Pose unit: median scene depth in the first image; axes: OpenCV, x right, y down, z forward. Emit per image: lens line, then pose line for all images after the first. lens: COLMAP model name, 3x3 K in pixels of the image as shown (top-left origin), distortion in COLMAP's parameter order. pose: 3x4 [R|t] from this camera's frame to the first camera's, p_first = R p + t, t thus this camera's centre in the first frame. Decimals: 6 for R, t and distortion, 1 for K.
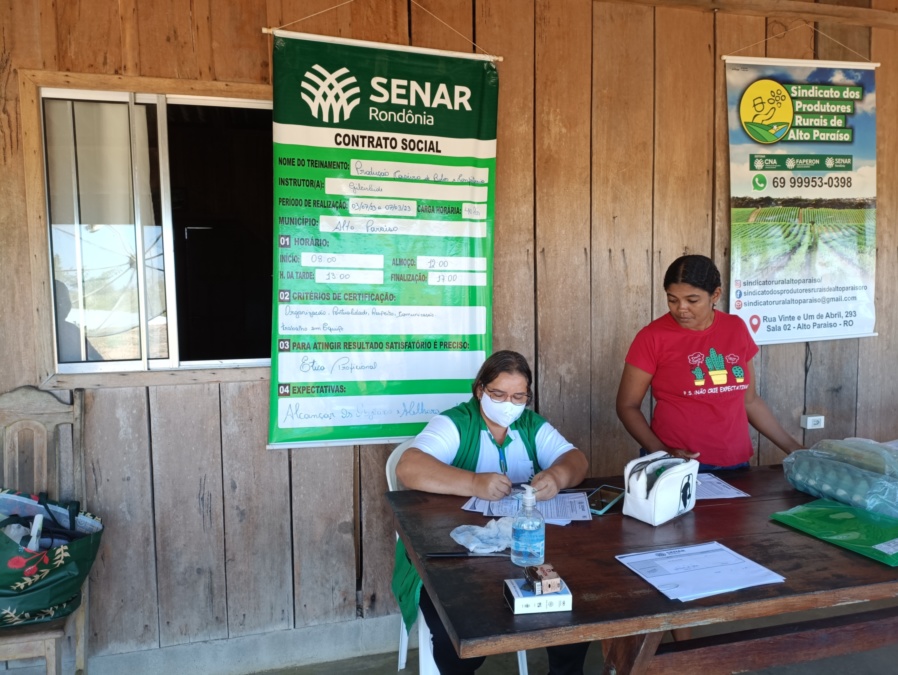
lens RADIAL K [[656.3, 0, 449.0], [0, 656.3, 337.5], [0, 0, 1]] dist [0.068356, -0.059196]
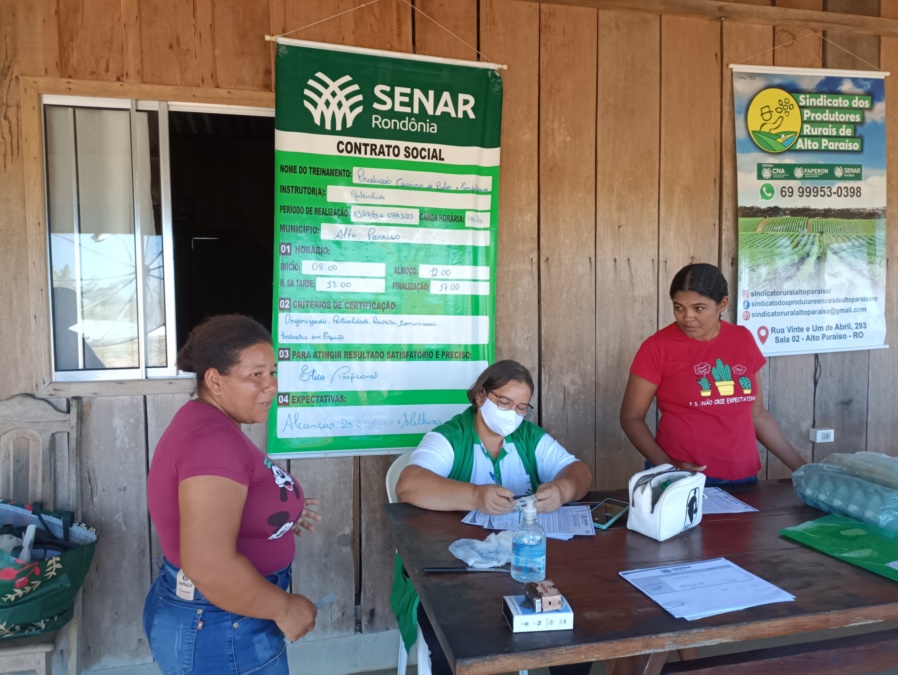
lens RADIAL K [[658.5, 0, 449.0], [0, 658.5, 337.5], [0, 0, 1]] dist [0.067106, -0.053561]
pose [[0.999947, 0.004991, -0.008986, 0.005379], [-0.005143, 0.999843, -0.016985, 0.002383], [0.008899, 0.017031, 0.999815, 0.010599]]
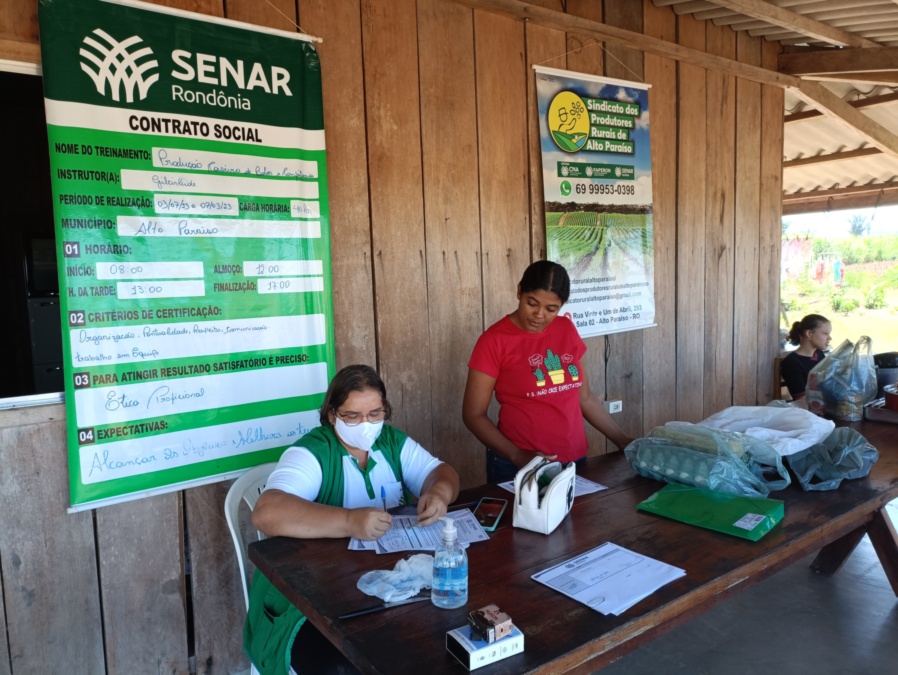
lens RADIAL K [[658.5, 0, 449.0], [0, 658.5, 337.5], [0, 0, 1]] dist [0.067106, -0.053561]
pose [[0.935108, -0.051806, 0.350556, -0.104008], [0.049753, 0.998651, 0.014868, -0.021043], [-0.350853, 0.003538, 0.936424, 0.080617]]
